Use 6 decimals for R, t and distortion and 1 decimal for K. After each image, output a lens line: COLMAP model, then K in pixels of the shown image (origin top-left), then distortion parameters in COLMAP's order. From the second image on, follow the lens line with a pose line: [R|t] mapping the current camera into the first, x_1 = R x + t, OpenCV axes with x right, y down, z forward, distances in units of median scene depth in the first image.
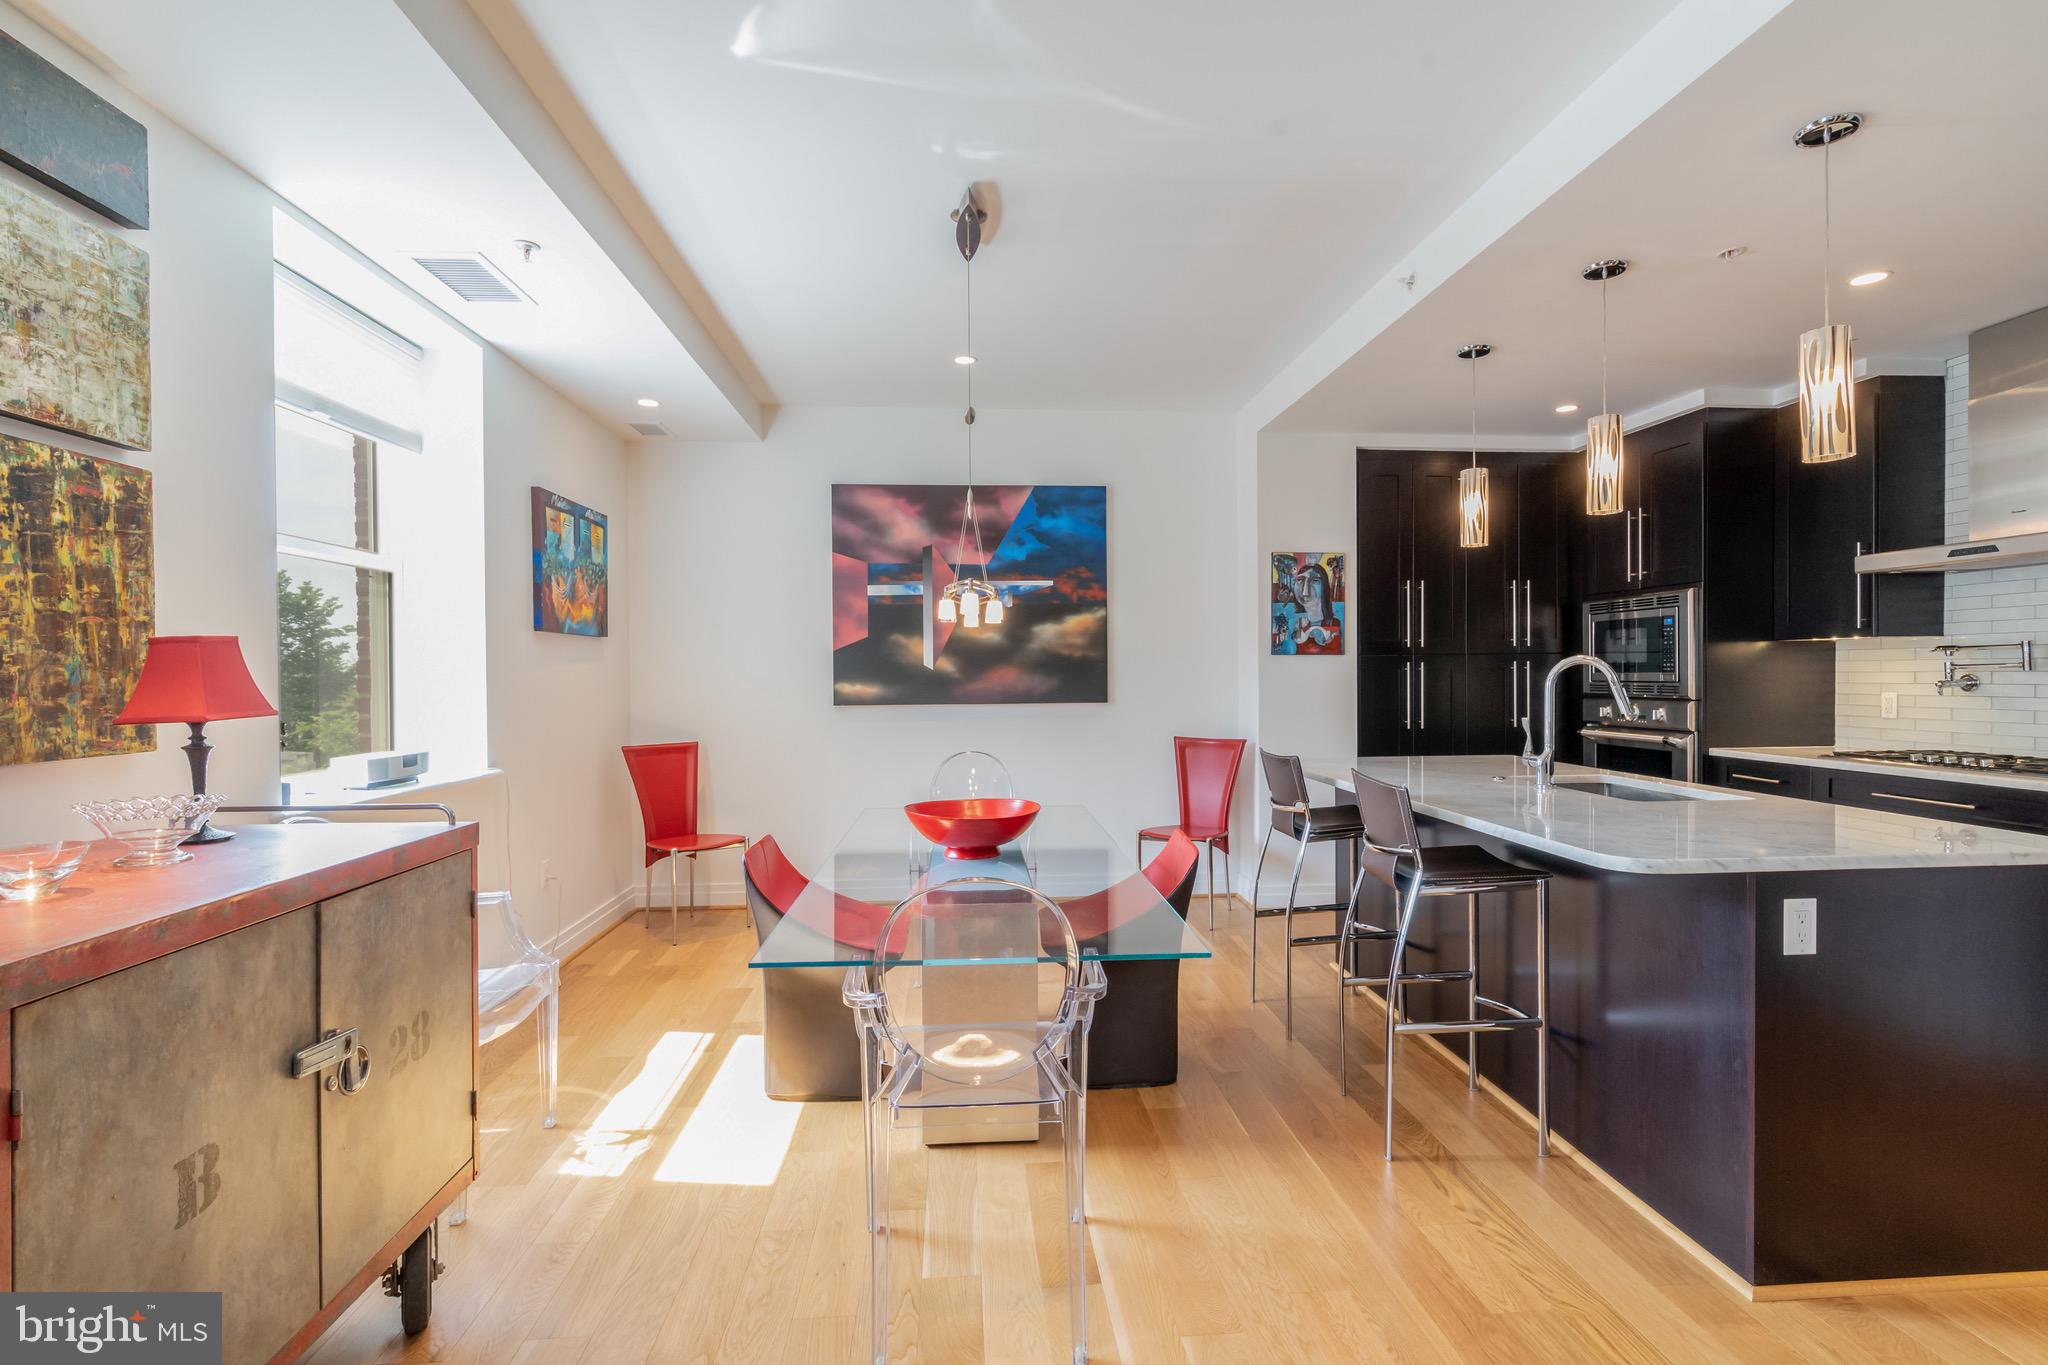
lens RADIAL K [[938.3, 0, 1032.6], [0, 938.3, 683.5], [0, 0, 1]] dist [-0.009834, 0.003865]
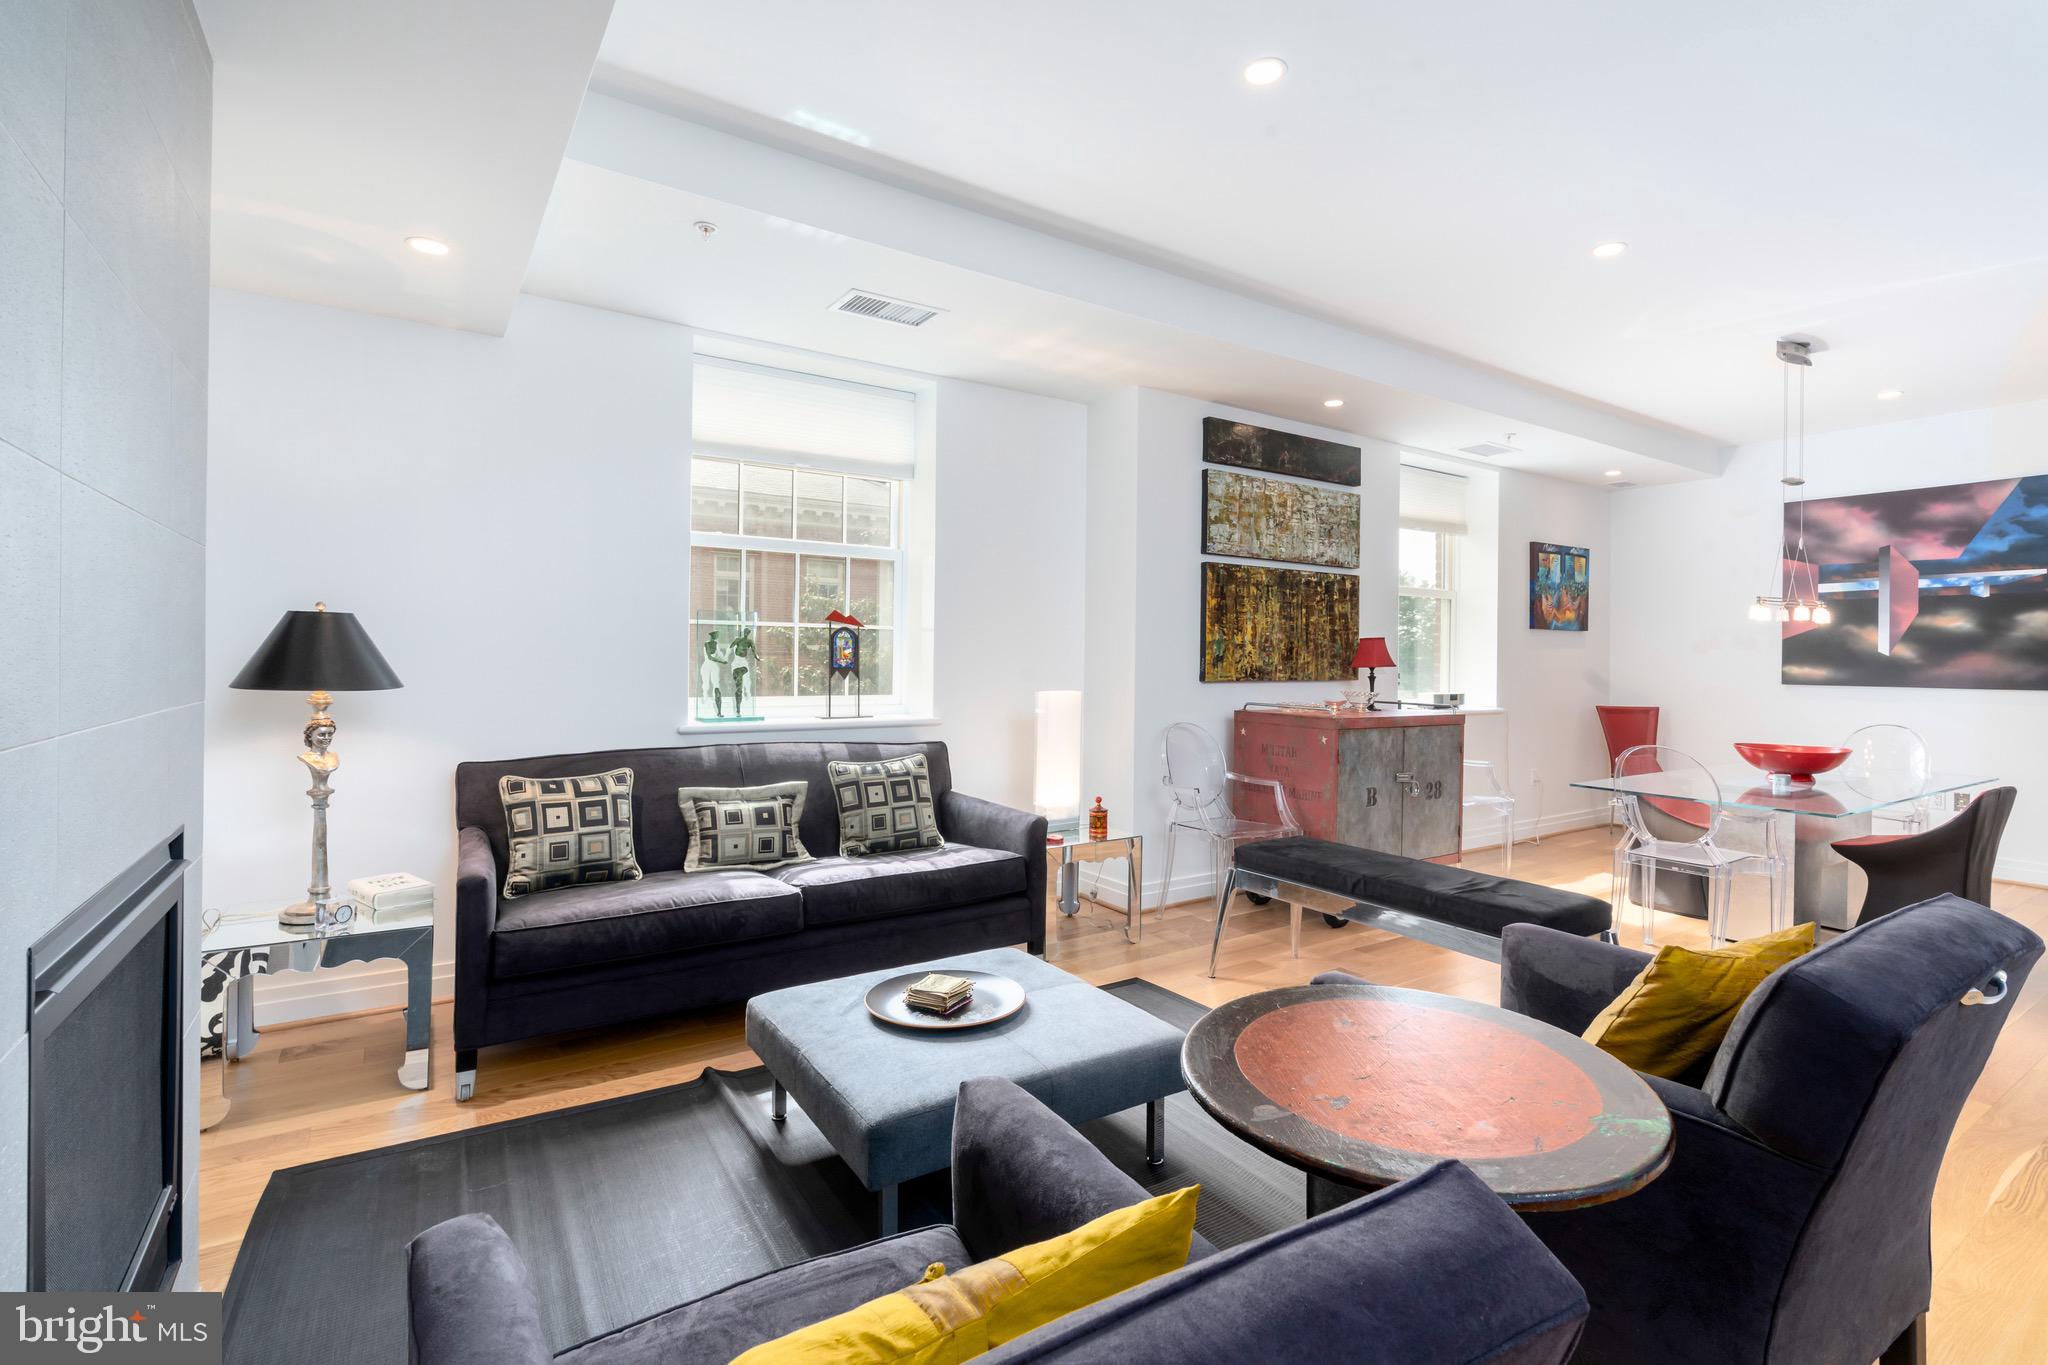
lens RADIAL K [[938.3, 0, 1030.1], [0, 938.3, 655.7], [0, 0, 1]] dist [-0.009834, 0.003865]
pose [[0.486477, 0.012074, -0.873610, 0.417982], [-0.024016, 0.999711, 0.000443, 0.010493], [0.873364, 0.020766, 0.486626, -0.497729]]
